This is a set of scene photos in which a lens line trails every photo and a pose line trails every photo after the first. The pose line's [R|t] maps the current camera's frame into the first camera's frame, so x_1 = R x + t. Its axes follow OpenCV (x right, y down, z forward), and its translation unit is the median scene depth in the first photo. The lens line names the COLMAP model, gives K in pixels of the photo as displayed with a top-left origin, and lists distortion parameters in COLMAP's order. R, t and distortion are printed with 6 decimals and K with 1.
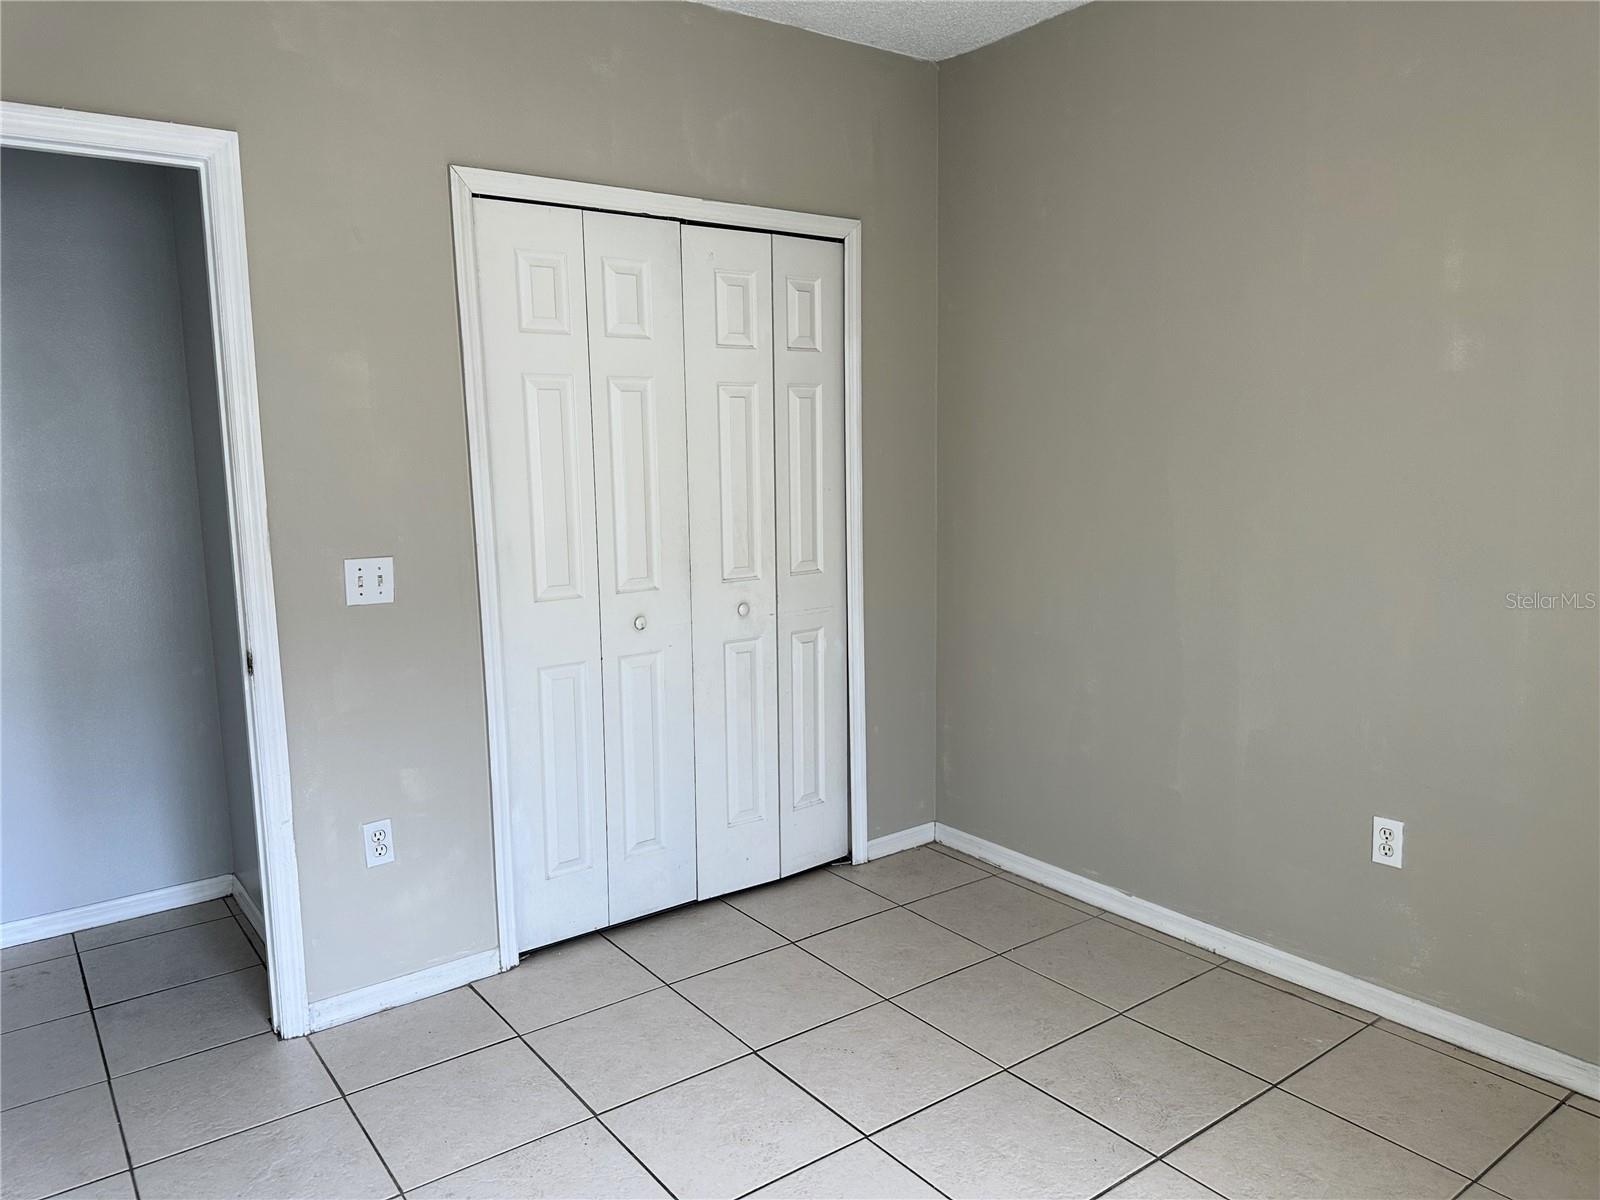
lens RADIAL K [[1127.3, 0, 800.0], [0, 1127.3, 600.0], [0, 0, 1]] dist [0.104018, -0.171890]
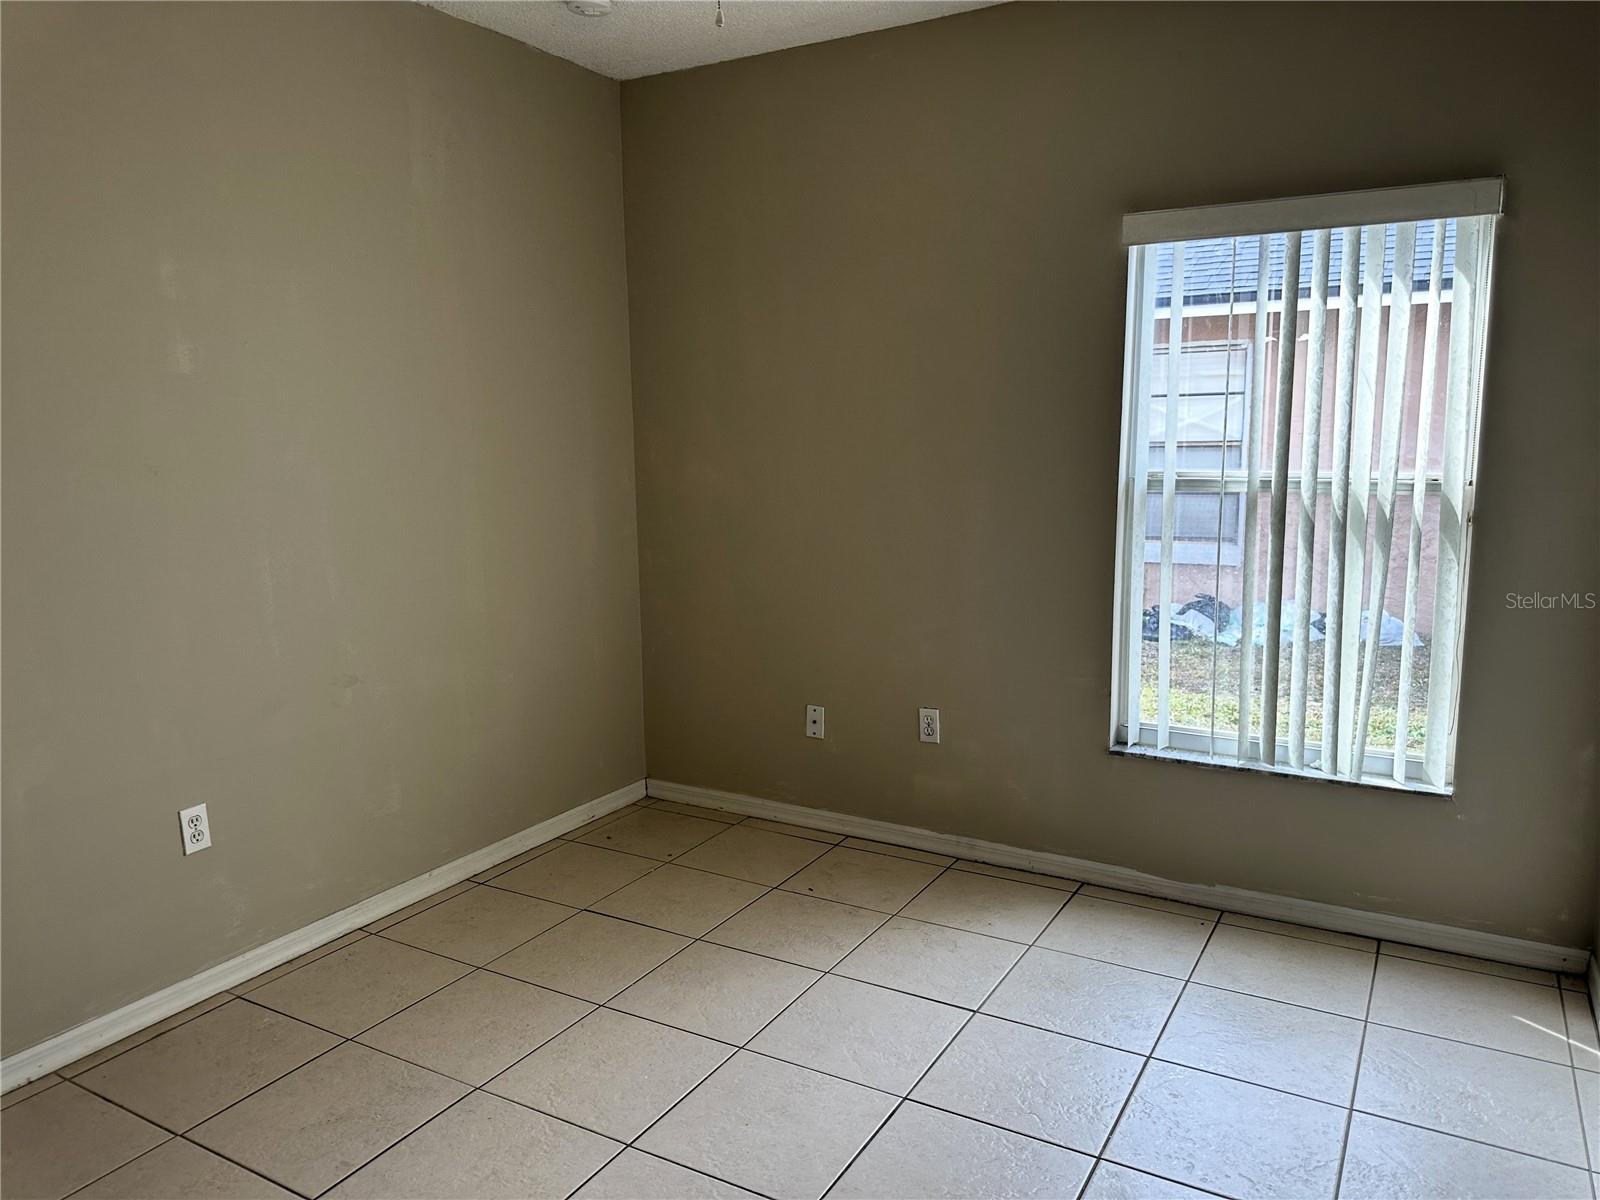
lens RADIAL K [[1127.3, 0, 800.0], [0, 1127.3, 600.0], [0, 0, 1]] dist [0.104018, -0.171890]
pose [[-0.396248, -0.120832, 0.910158, -0.646194], [0.152687, 0.968826, 0.195095, -0.111131], [-0.905359, 0.216276, -0.365446, 0.886135]]
